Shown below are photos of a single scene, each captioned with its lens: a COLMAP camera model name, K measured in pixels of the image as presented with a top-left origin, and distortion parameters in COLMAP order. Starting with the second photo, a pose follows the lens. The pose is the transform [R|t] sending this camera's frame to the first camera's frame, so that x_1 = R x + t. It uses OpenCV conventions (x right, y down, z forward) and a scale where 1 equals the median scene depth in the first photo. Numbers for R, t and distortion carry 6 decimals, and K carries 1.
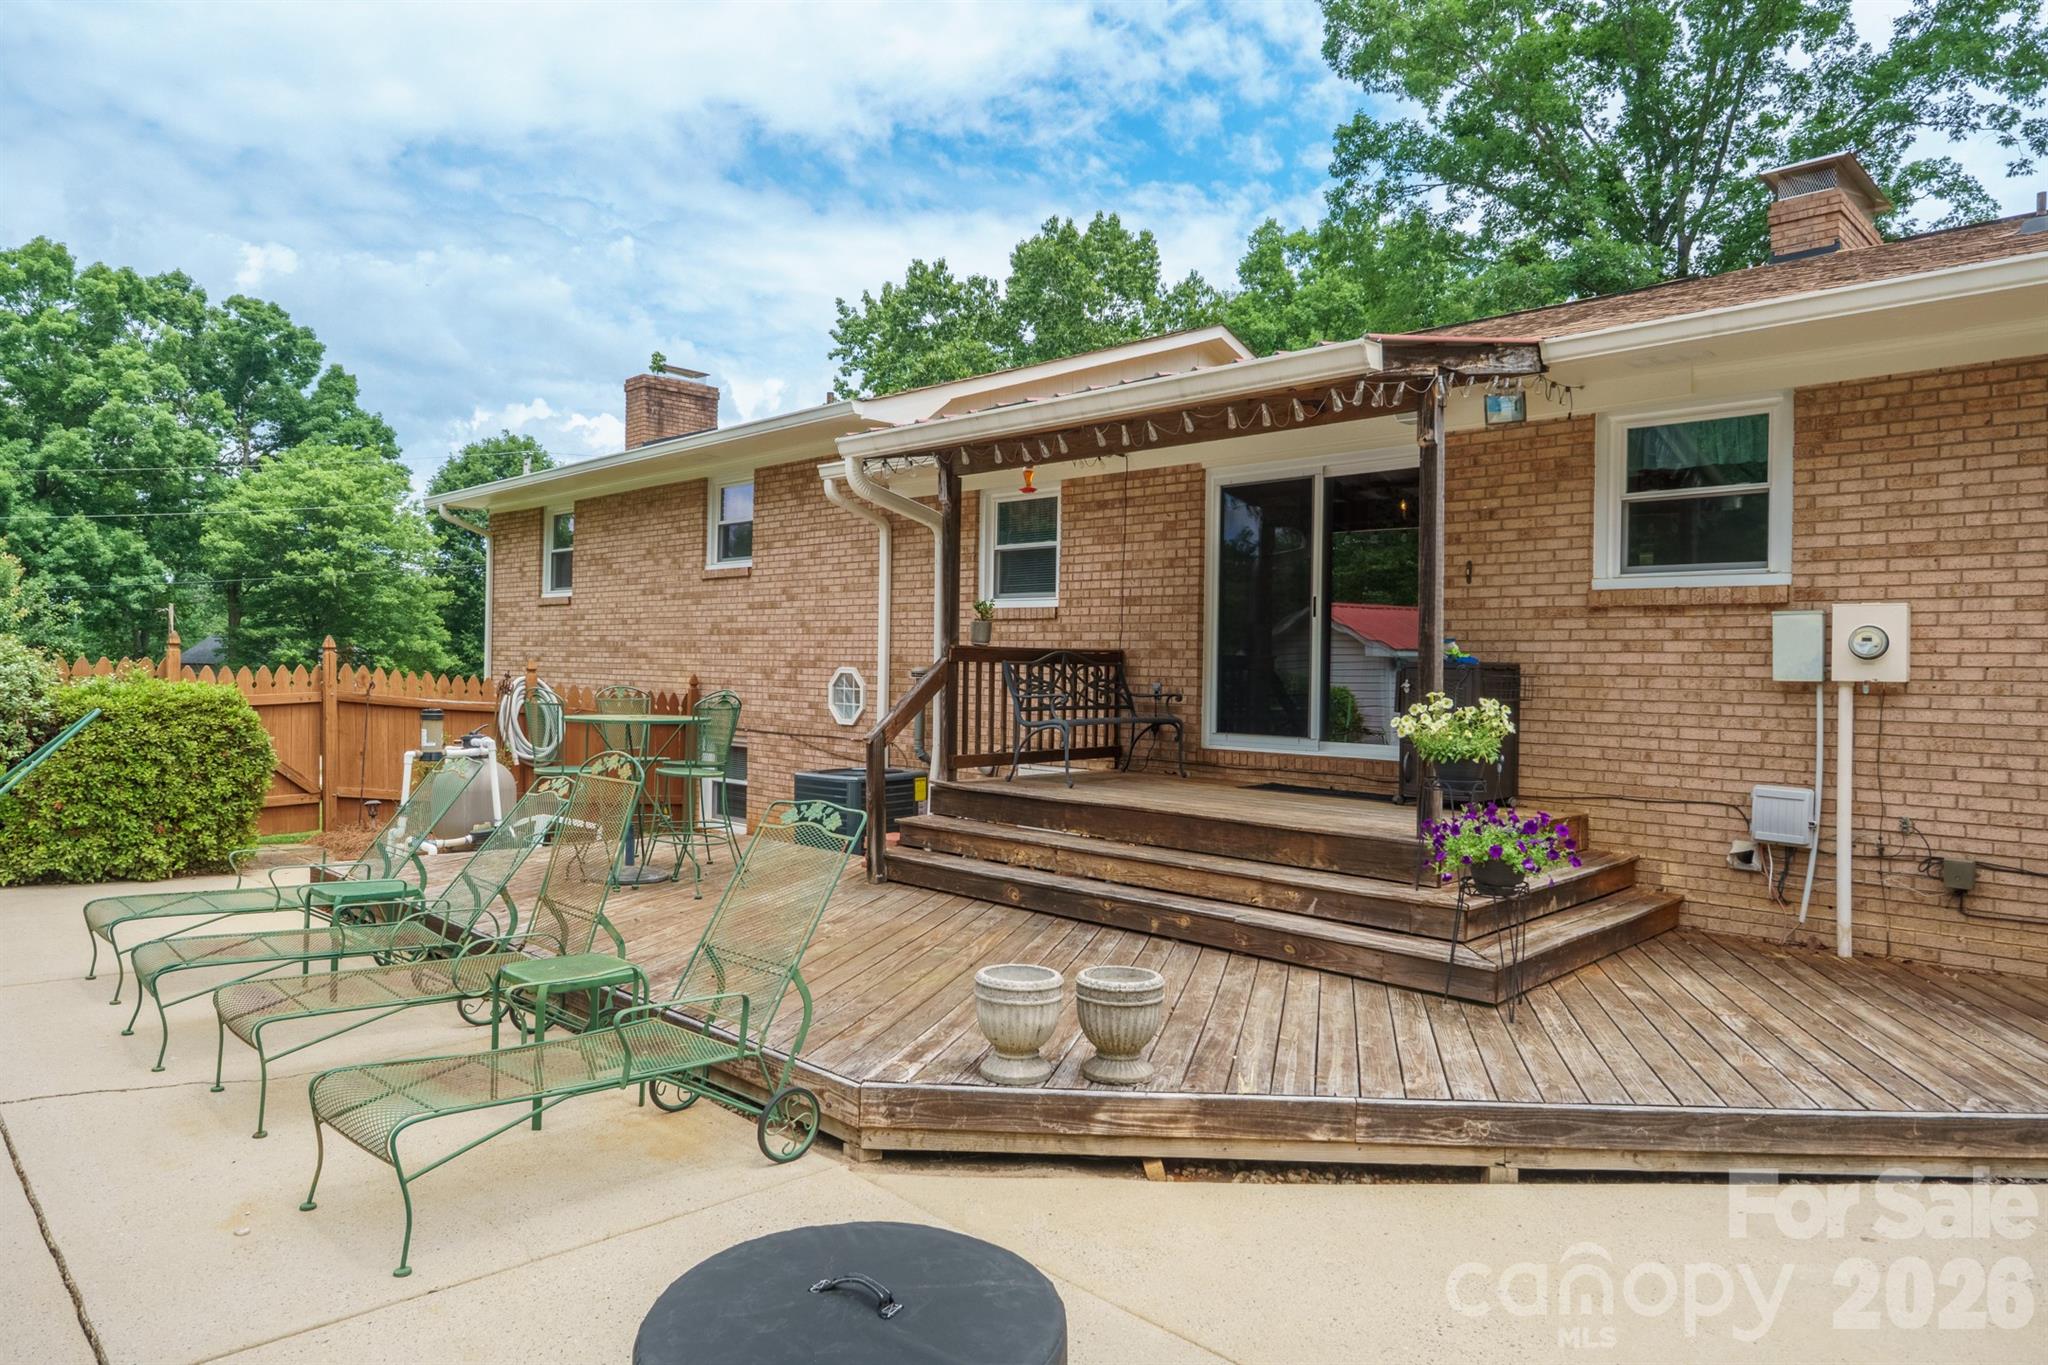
lens RADIAL K [[1272.6, 0, 1024.0], [0, 1272.6, 682.5], [0, 0, 1]] dist [-0.021927, 0.033363]
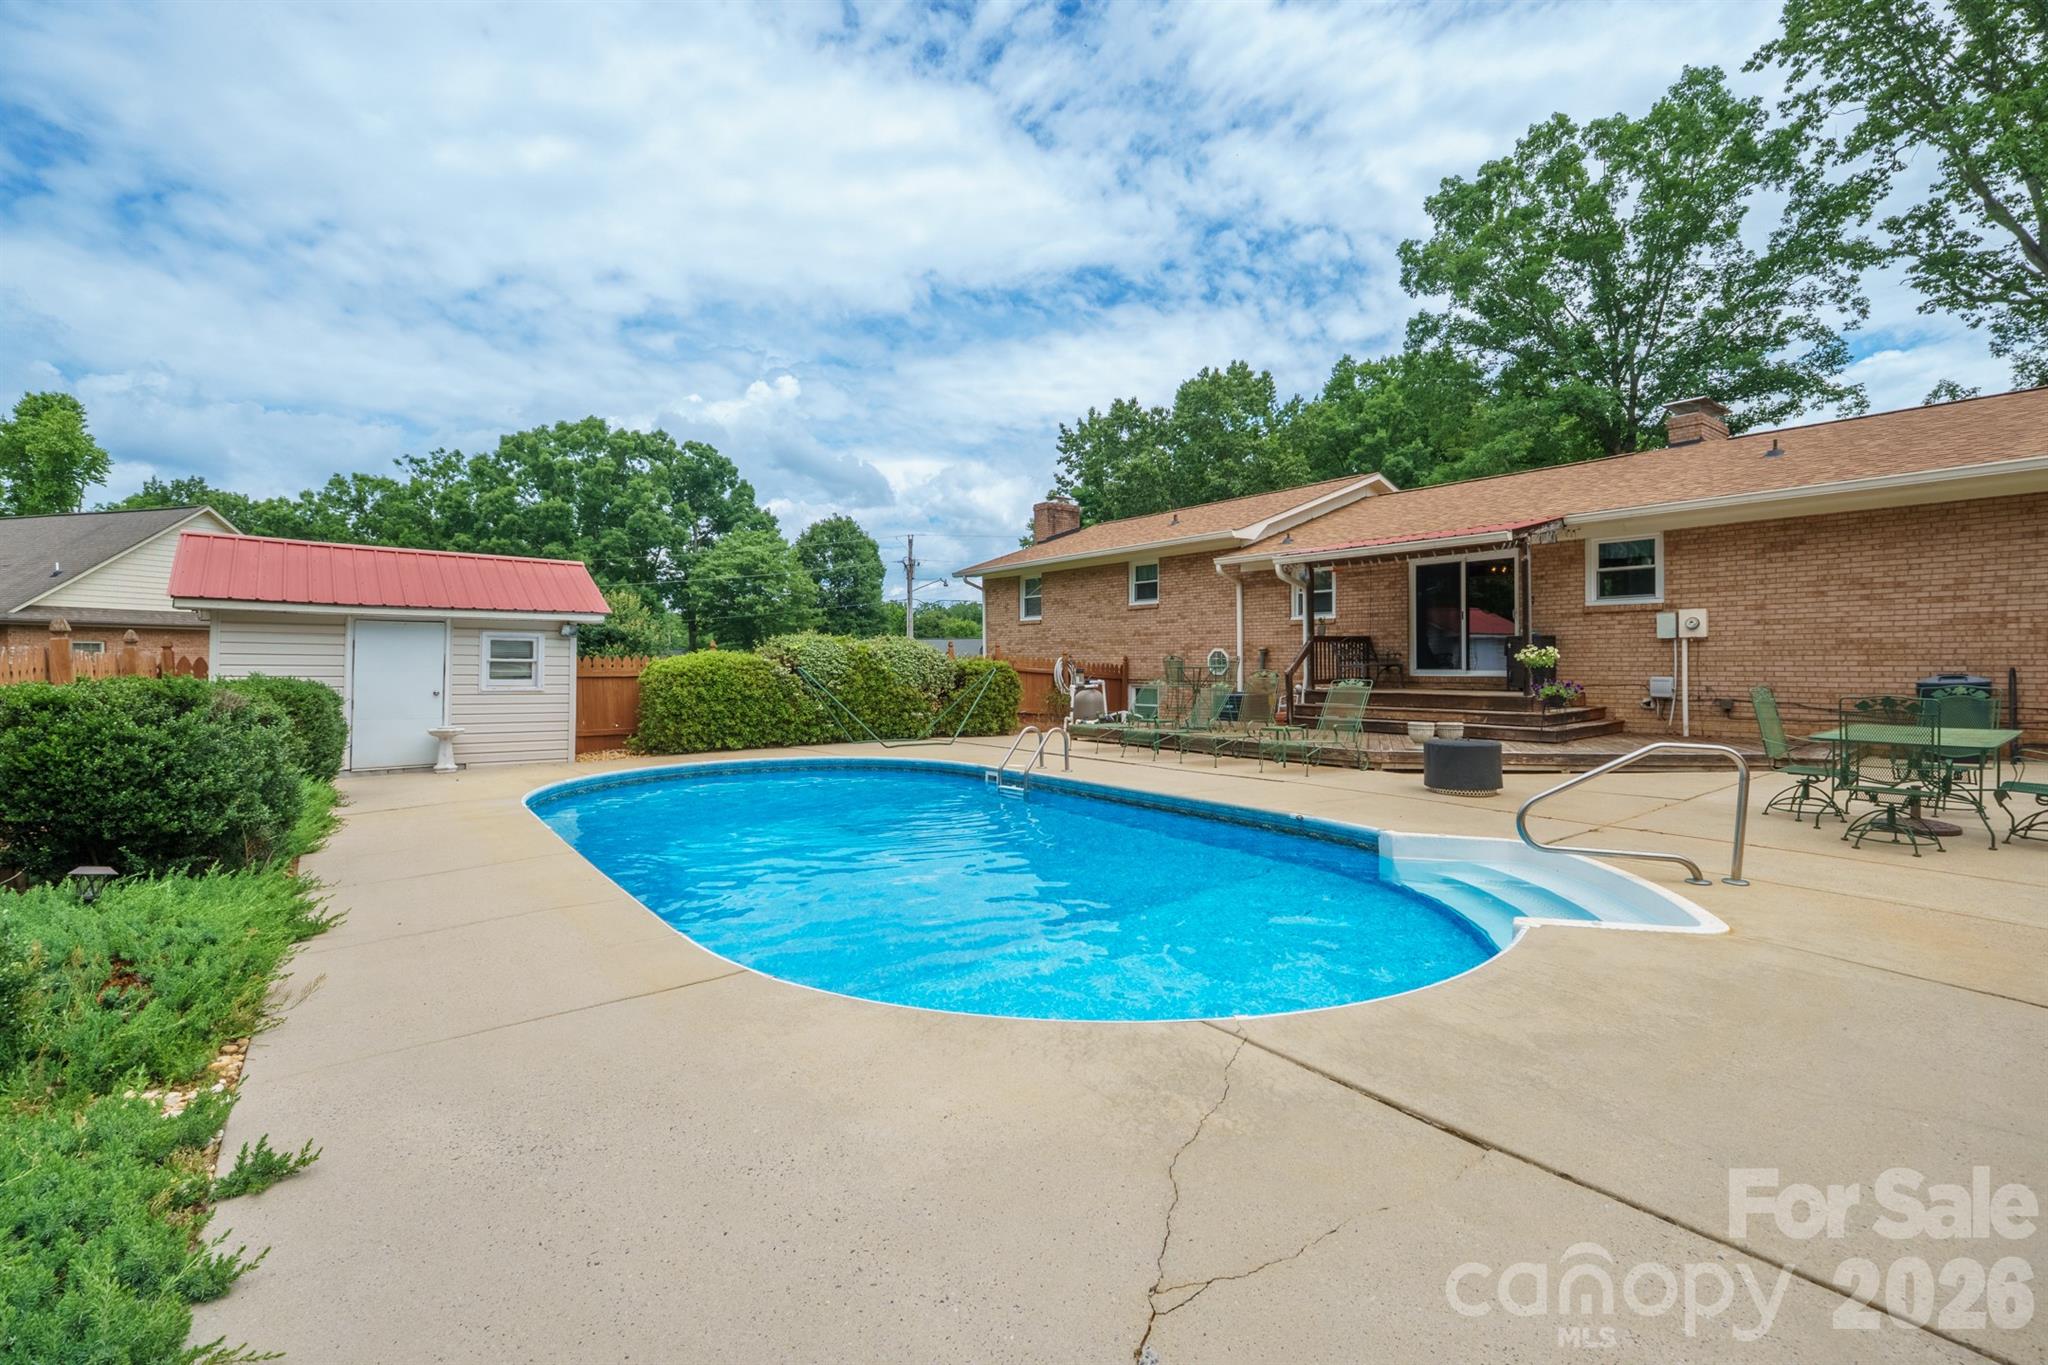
lens RADIAL K [[902.4, 0, 1024.0], [0, 902.4, 682.5], [0, 0, 1]] dist [-0.000487, -0.000462]
pose [[0.991697, -0.024791, -0.126184, -0.121216], [0.026700, 0.999553, 0.013465, 0.007333], [0.125793, -0.016722, 0.991916, -0.256885]]
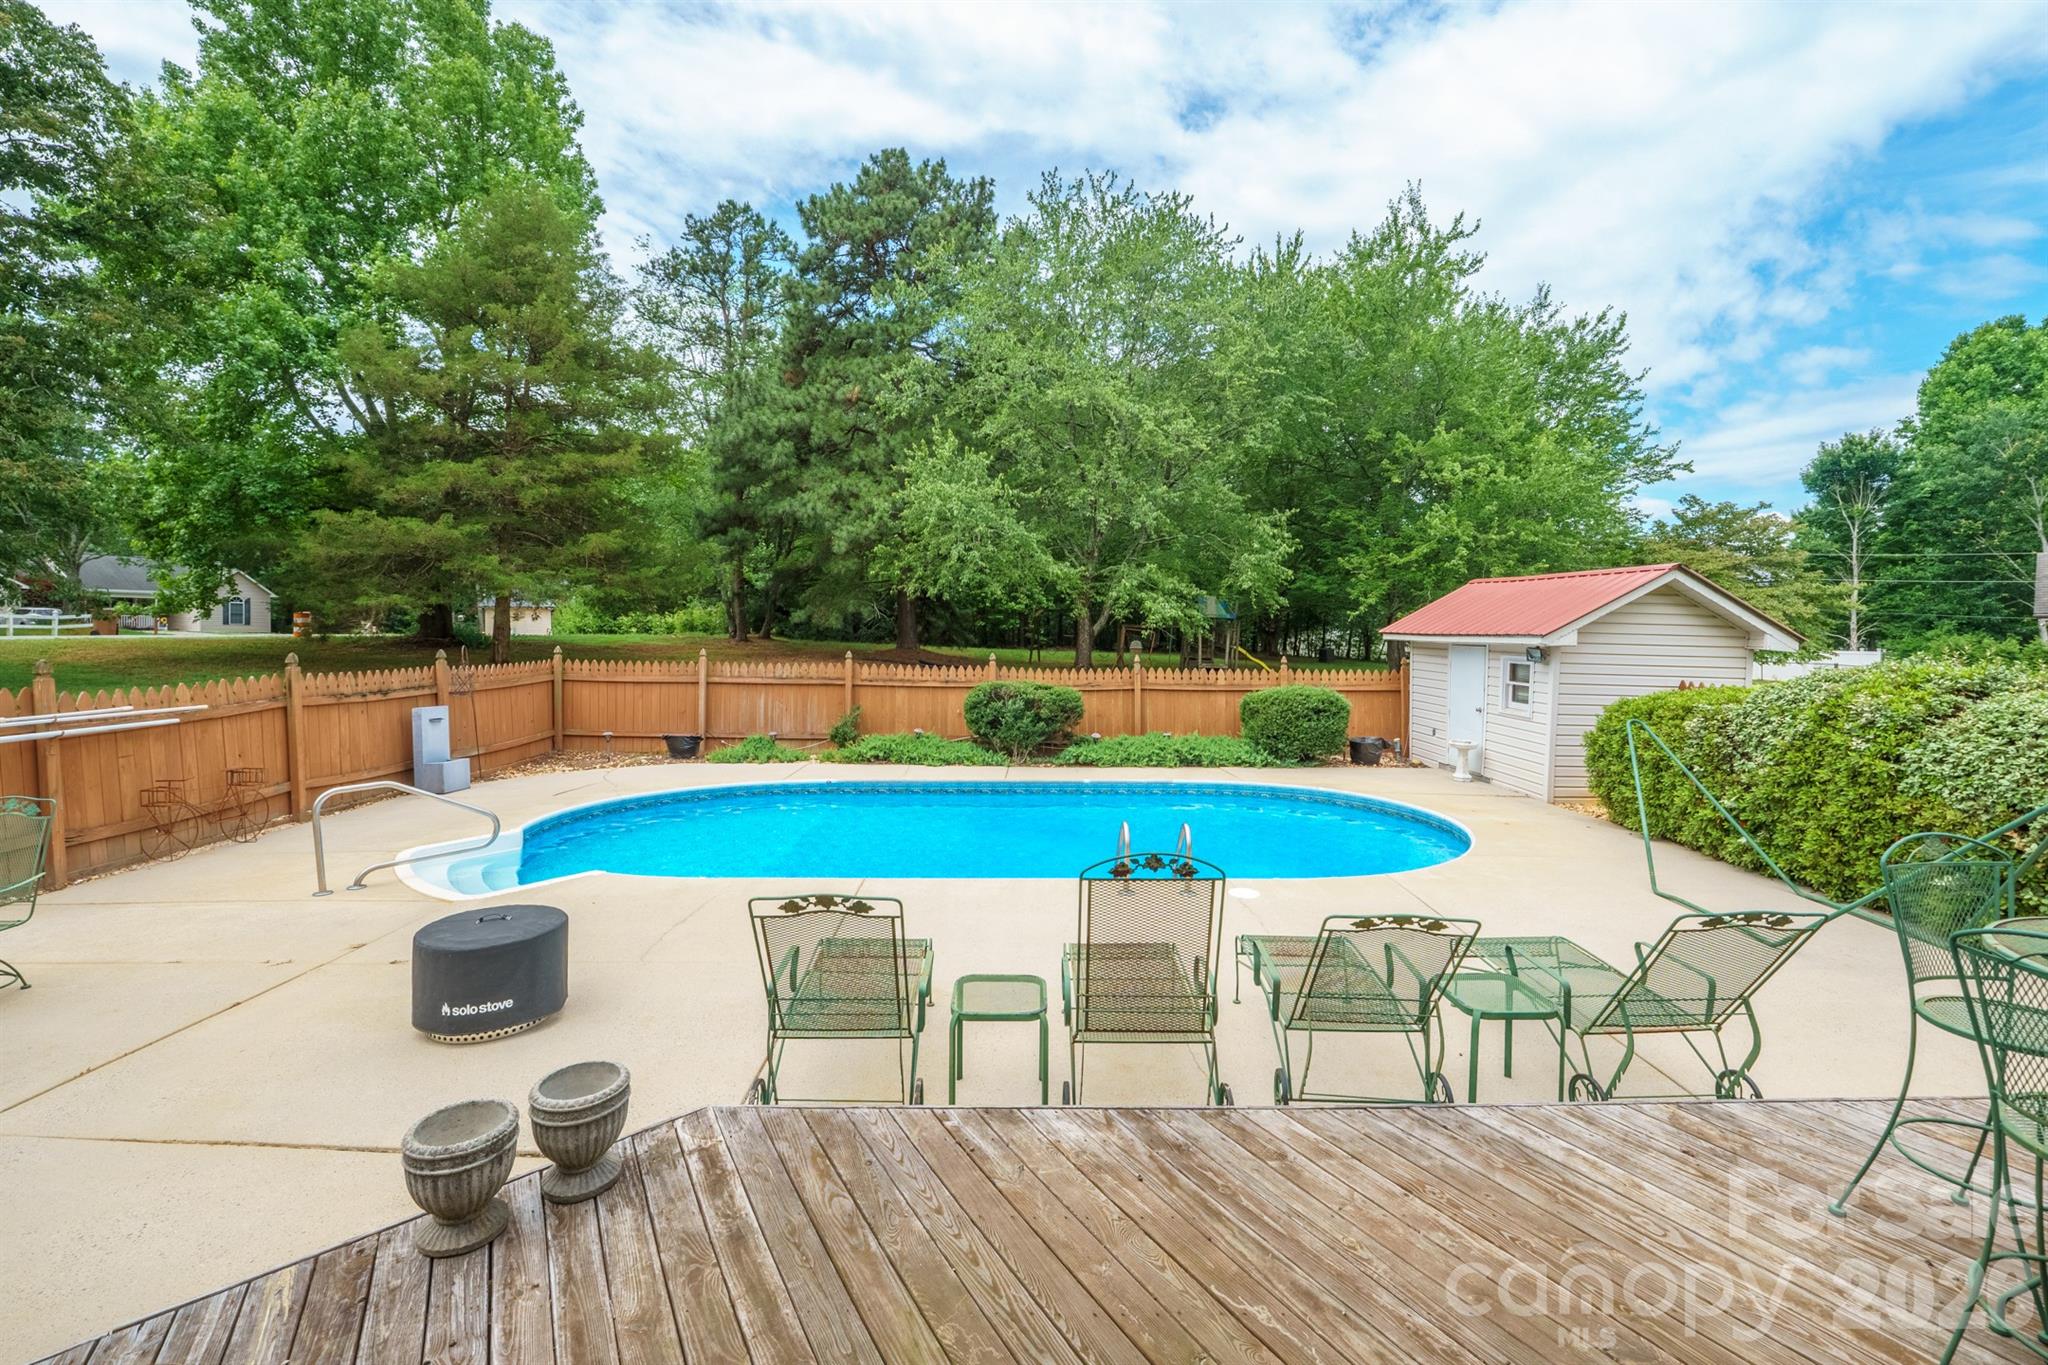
lens RADIAL K [[856.6, 0, 1028.2], [0, 856.6, 659.1], [0, 0, 1]] dist [0.000164, -0.000259]
pose [[-0.681721, -0.003131, -0.731606, 0.031099], [-0.018129, 0.999756, 0.012614, -0.016130], [0.731388, 0.021862, -0.681611, 0.235031]]
